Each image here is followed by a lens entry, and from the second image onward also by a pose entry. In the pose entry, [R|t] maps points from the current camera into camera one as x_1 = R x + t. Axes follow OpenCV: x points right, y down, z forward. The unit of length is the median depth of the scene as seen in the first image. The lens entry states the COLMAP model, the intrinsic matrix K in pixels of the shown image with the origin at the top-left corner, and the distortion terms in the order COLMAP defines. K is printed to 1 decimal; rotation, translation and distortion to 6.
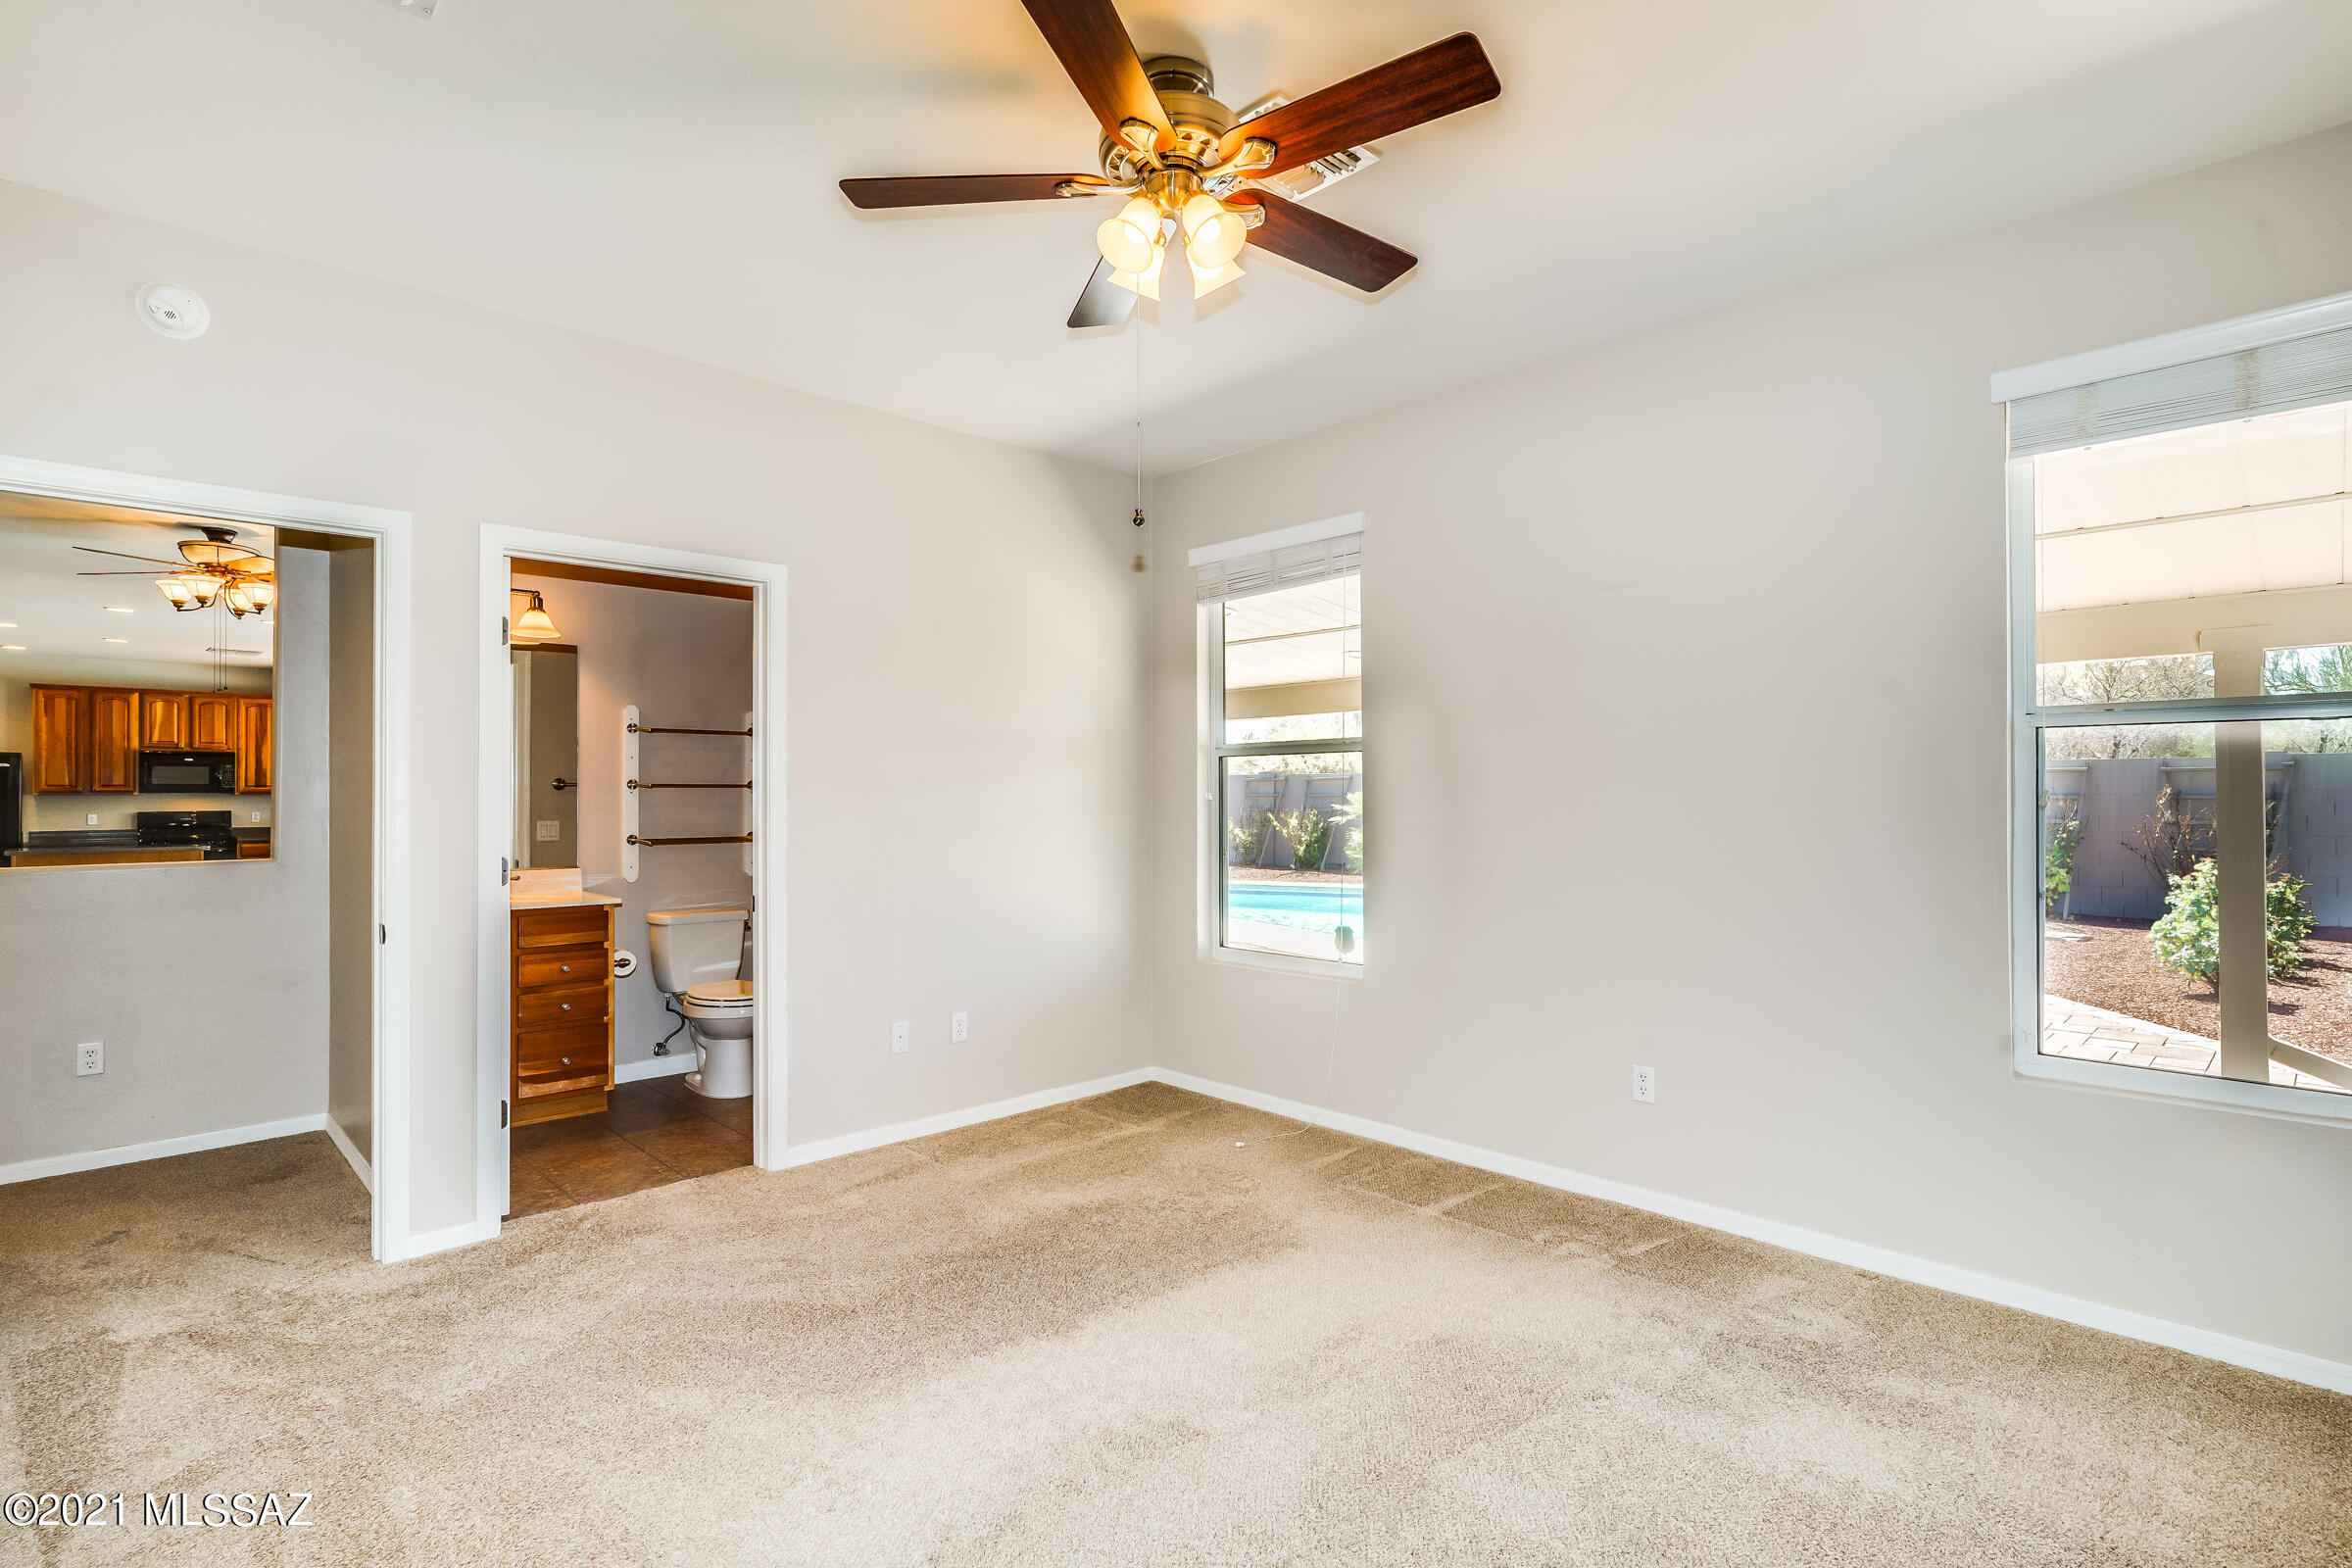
lens RADIAL K [[1140.9, 0, 1192.4], [0, 1140.9, 776.1], [0, 0, 1]] dist [-0.009699, 0.002531]
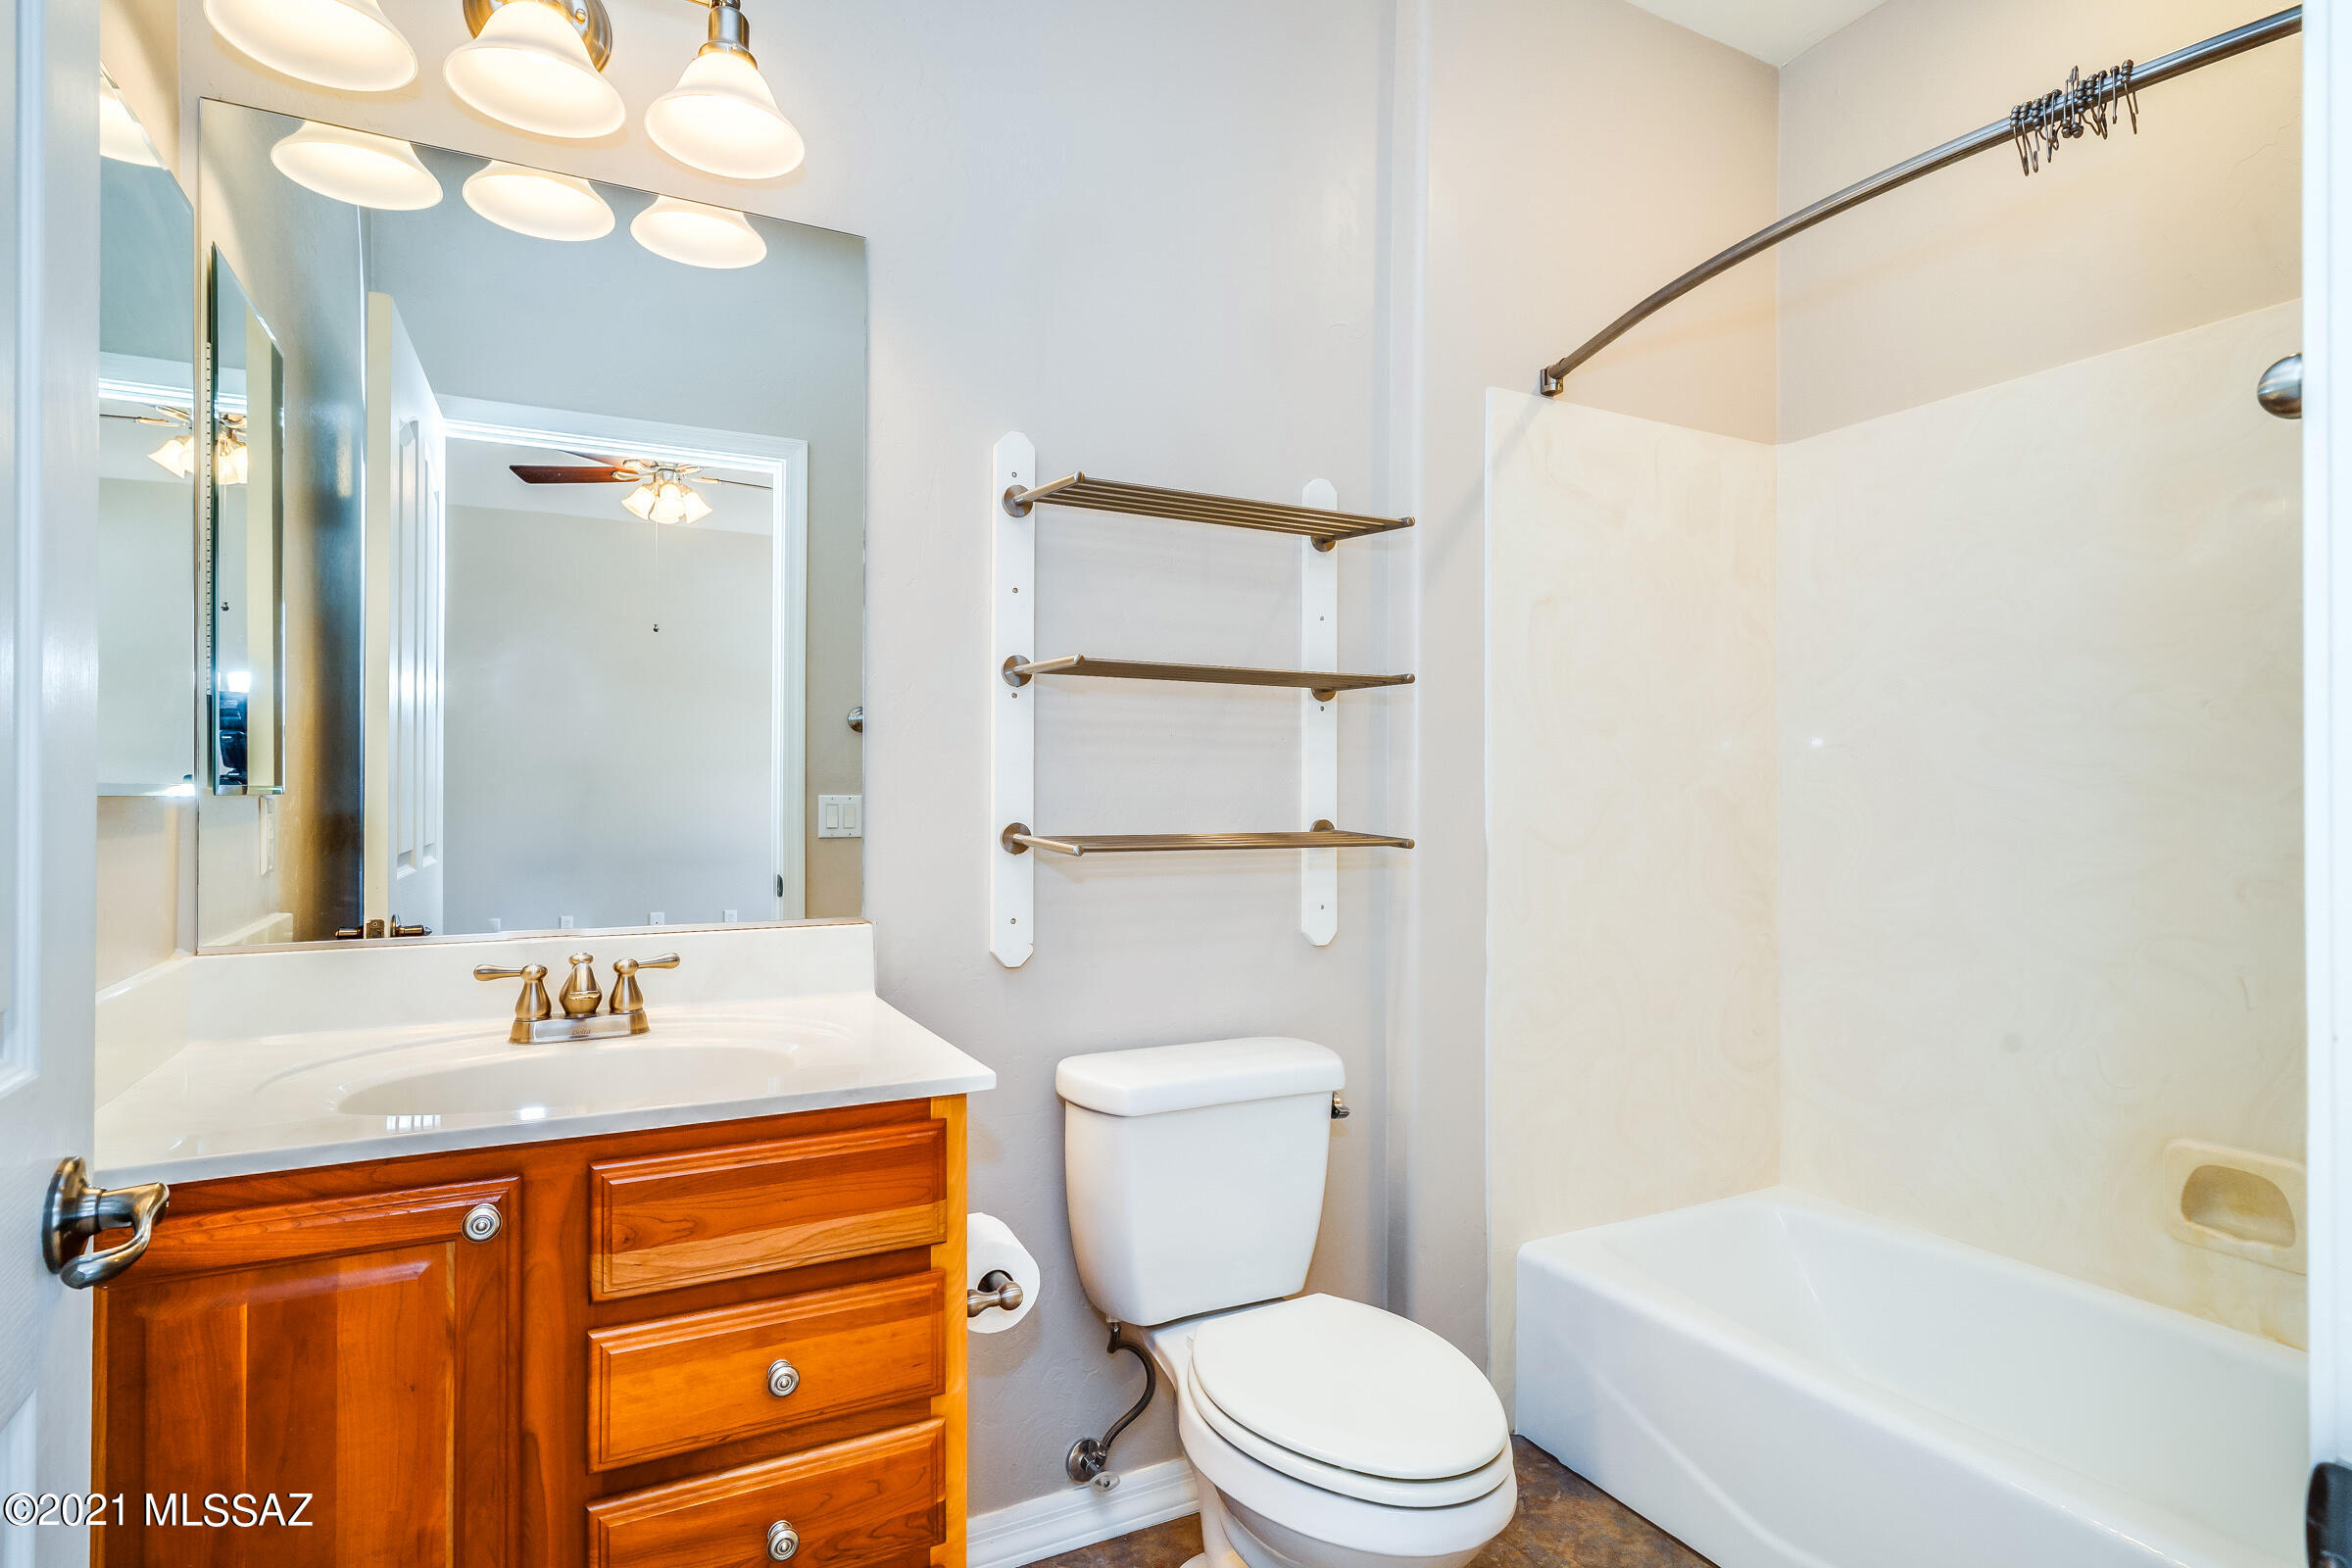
lens RADIAL K [[1140.9, 0, 1174.9], [0, 1140.9, 778.2], [0, 0, 1]] dist [-0.009699, 0.002531]
pose [[0.960321, 0.003021, -0.278880, -0.356021], [-0.002830, 0.999995, 0.001089, 0.038203], [0.278882, -0.000257, 0.960325, 0.695474]]
